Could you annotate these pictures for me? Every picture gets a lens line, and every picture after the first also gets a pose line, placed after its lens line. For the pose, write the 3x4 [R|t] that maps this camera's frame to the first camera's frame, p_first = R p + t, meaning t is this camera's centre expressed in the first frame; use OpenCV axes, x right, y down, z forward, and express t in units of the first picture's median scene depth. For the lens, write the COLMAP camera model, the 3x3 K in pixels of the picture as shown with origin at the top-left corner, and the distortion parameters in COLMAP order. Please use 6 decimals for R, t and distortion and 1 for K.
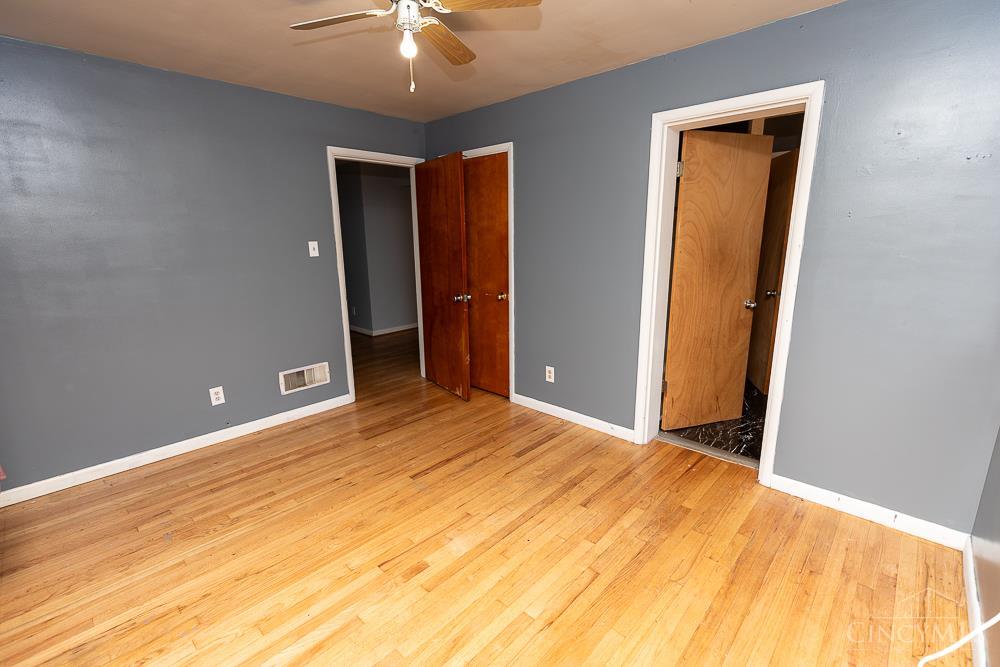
lens RADIAL K [[451.6, 0, 506.4], [0, 451.6, 331.0], [0, 0, 1]] dist [0.002767, 0.000039]
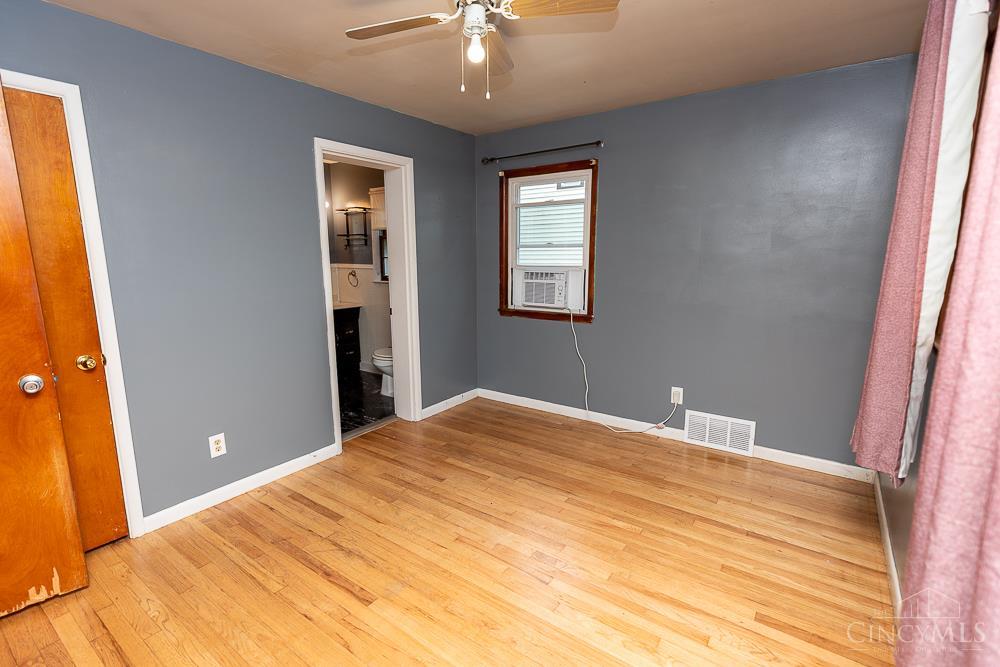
lens RADIAL K [[451.6, 0, 506.4], [0, 451.6, 331.0], [0, 0, 1]] dist [0.002767, 0.000039]
pose [[-0.133305, -0.157780, 0.978435, -0.832936], [0.218889, 0.958180, 0.184335, -0.142861], [-0.966601, 0.238741, -0.093194, 0.770066]]
